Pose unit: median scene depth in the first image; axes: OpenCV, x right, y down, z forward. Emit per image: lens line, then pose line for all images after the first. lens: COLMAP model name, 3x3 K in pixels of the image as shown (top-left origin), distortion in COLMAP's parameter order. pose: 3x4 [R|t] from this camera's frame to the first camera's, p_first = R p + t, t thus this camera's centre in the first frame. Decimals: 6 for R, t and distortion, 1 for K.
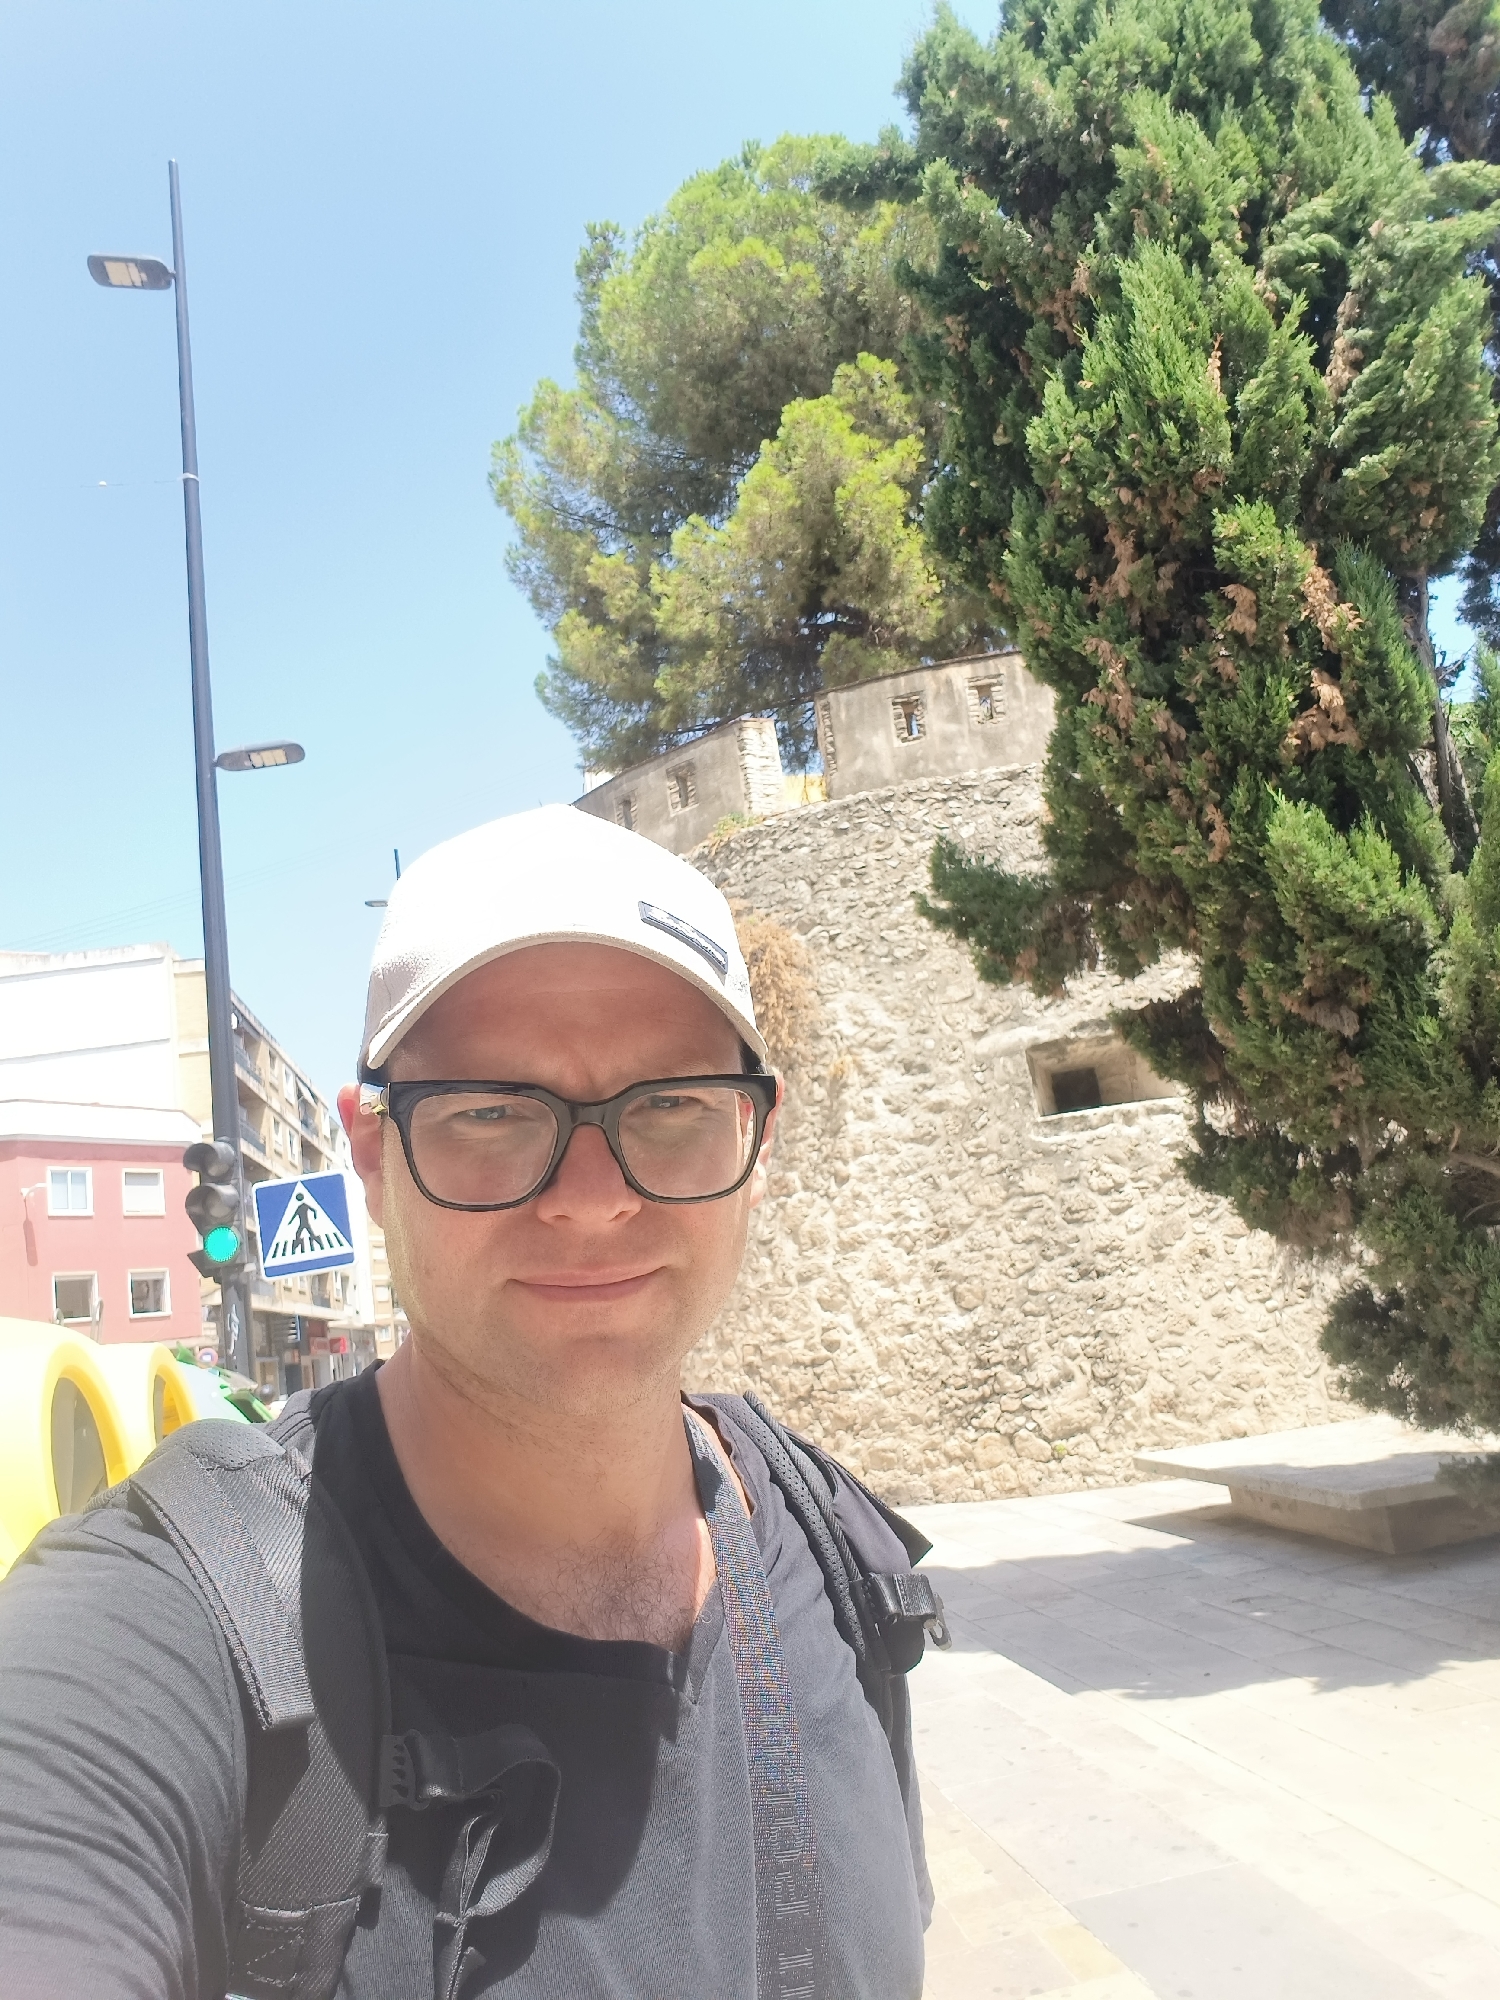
lens RADIAL K [[1401.7, 0, 750.0], [0, 1401.7, 1000.0], [0, 0, 1]] dist [0.040903, -0.117406]
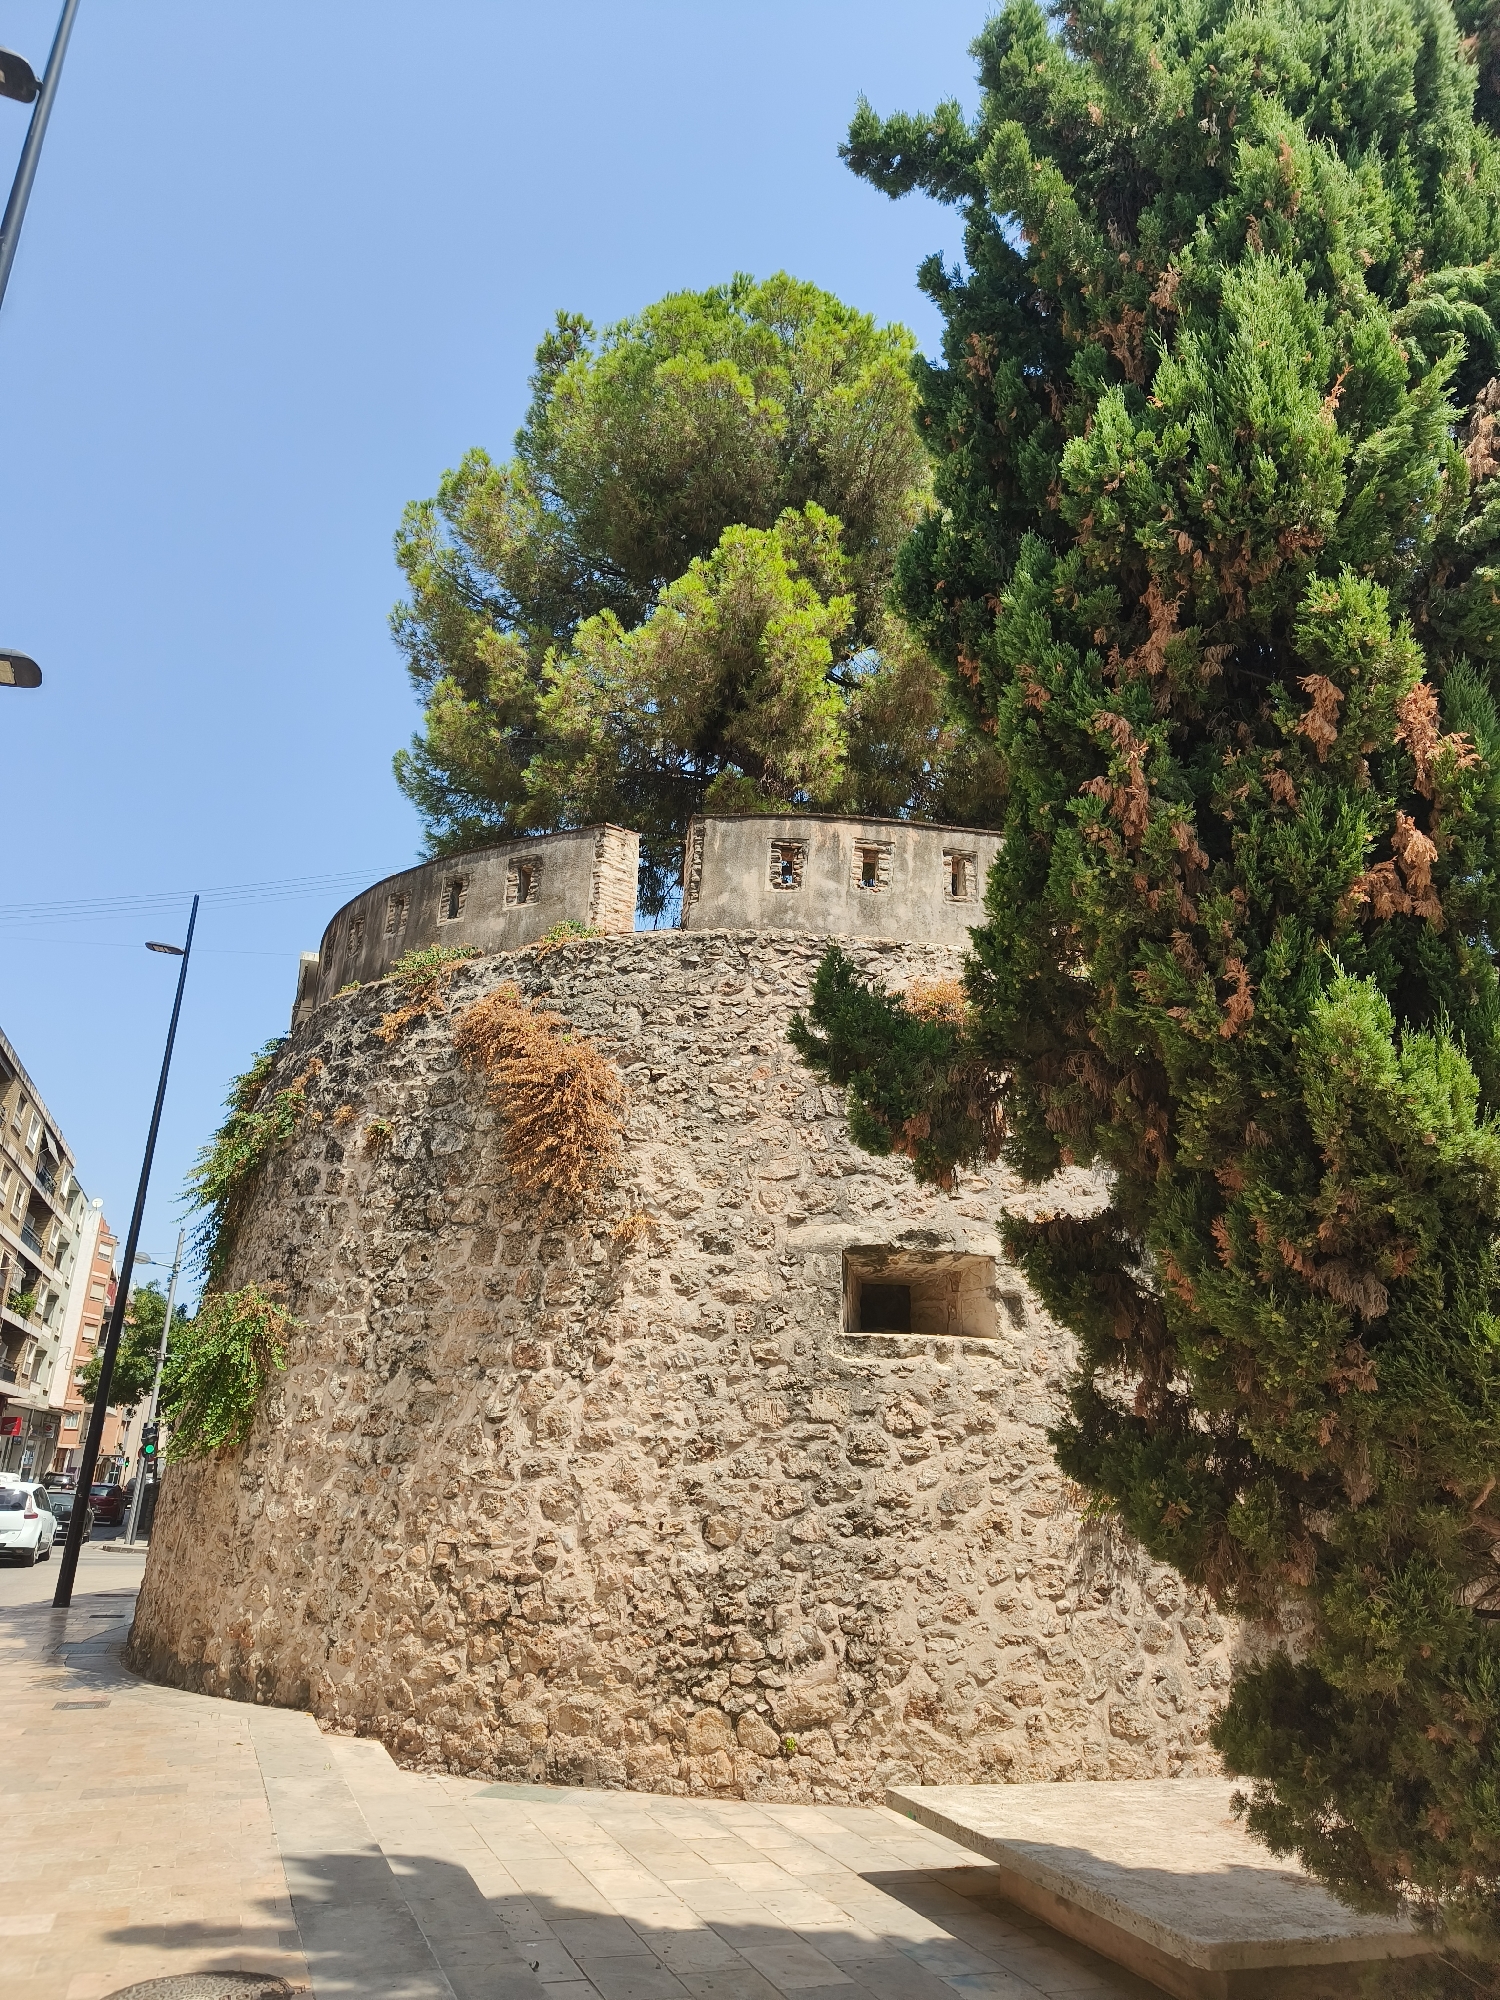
lens RADIAL K [[1396.2, 0, 778.2], [0, 1396.2, 999.2], [0, 0, 1]] dist [0.036338, -0.046073]
pose [[0.964863, 0.224183, 0.137046, 0.003848], [-0.205700, 0.968994, -0.136888, 0.012125], [-0.163485, 0.103888, 0.981061, 0.148643]]
